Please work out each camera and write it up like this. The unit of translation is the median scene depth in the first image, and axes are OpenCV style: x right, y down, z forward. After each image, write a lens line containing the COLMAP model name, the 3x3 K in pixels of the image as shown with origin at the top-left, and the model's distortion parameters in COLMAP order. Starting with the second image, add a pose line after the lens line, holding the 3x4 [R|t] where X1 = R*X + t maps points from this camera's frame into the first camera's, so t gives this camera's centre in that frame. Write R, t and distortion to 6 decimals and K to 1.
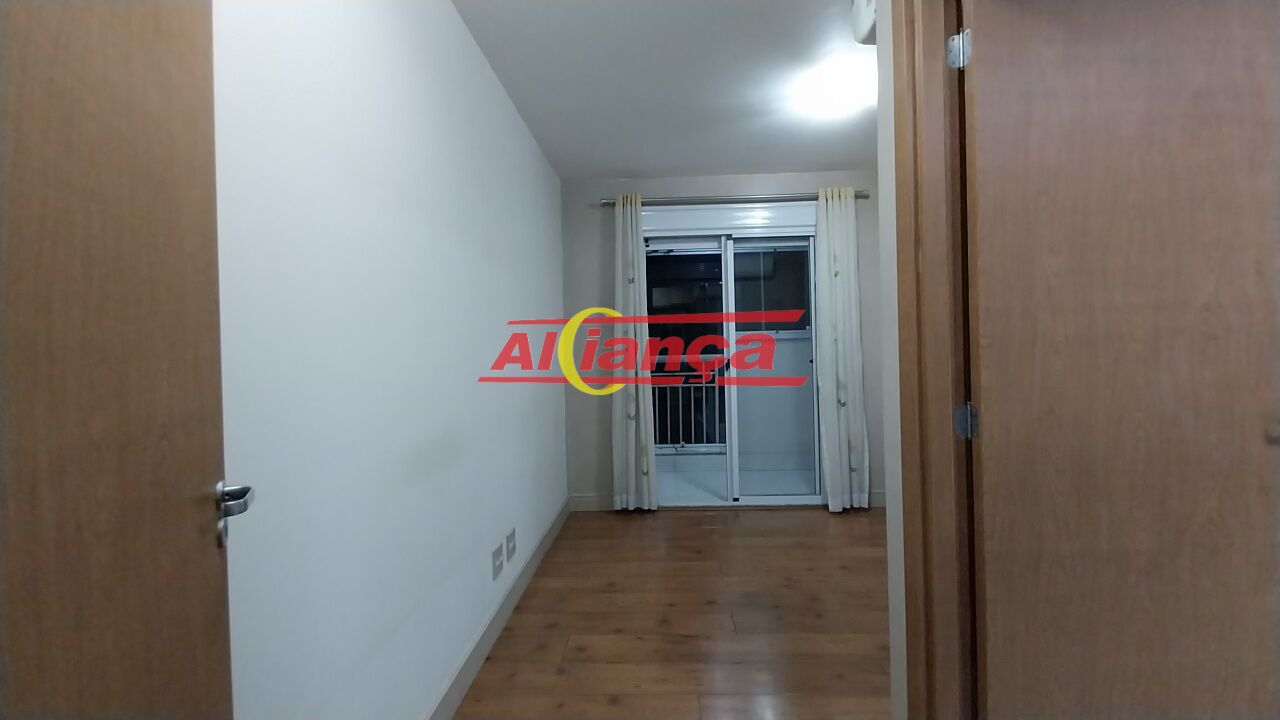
lens RADIAL K [[505.0, 0, 643.1], [0, 505.0, 353.8], [0, 0, 1]] dist [0.018858, -0.014073]
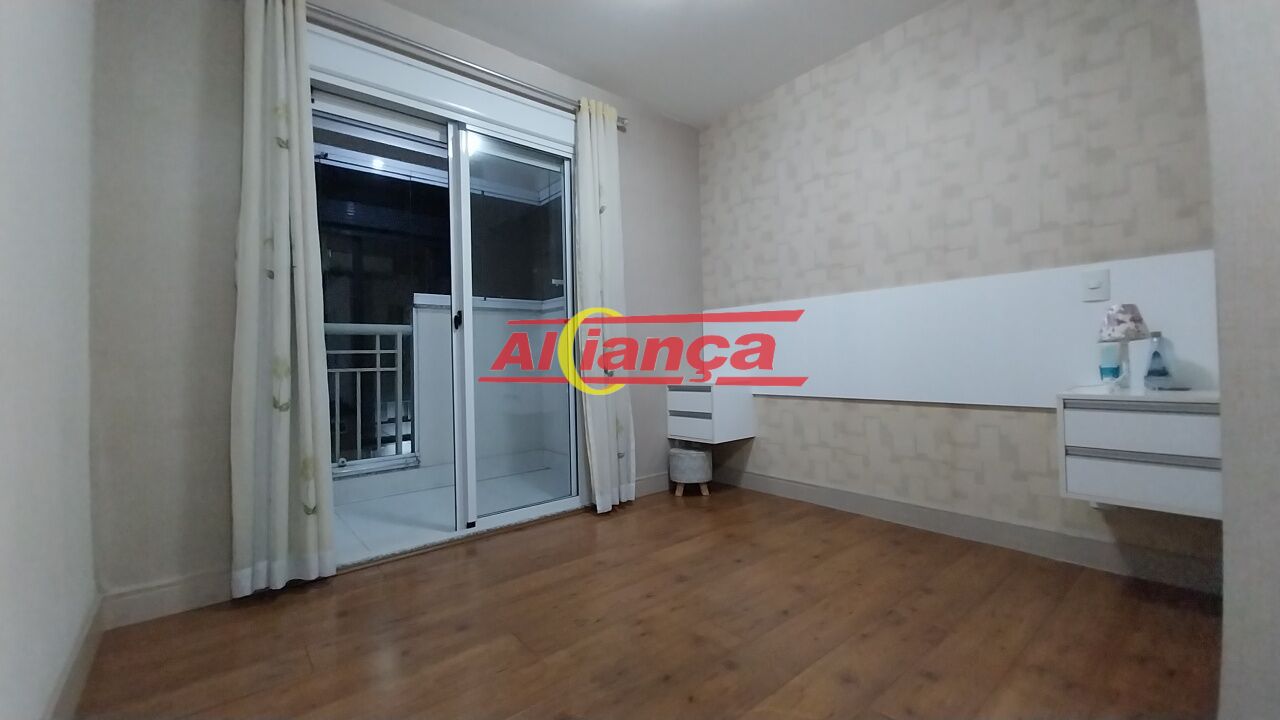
lens RADIAL K [[505.0, 0, 643.1], [0, 505.0, 353.8], [0, 0, 1]] dist [0.018858, -0.014073]
pose [[0.740775, 0.016859, 0.671541, -0.098083], [0.009886, 0.999303, -0.035992, 0.095741], [-0.671680, 0.033301, 0.740093, 0.370282]]
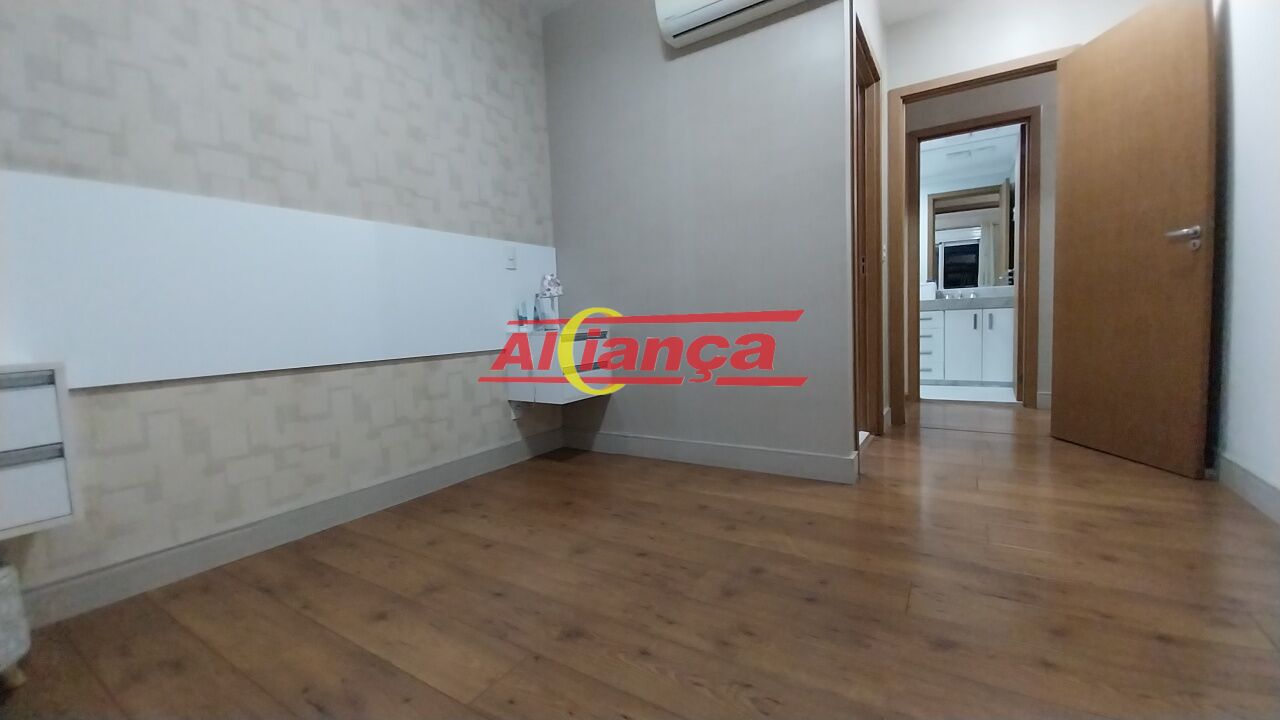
lens RADIAL K [[501.2, 0, 640.0], [0, 501.2, 360.0], [0, 0, 1]] dist [0.008838, -0.013689]
pose [[-0.867635, 0.023231, 0.496658, 0.093044], [0.067607, 0.995142, 0.071559, 0.116858], [-0.492583, 0.095665, -0.864991, 0.994675]]
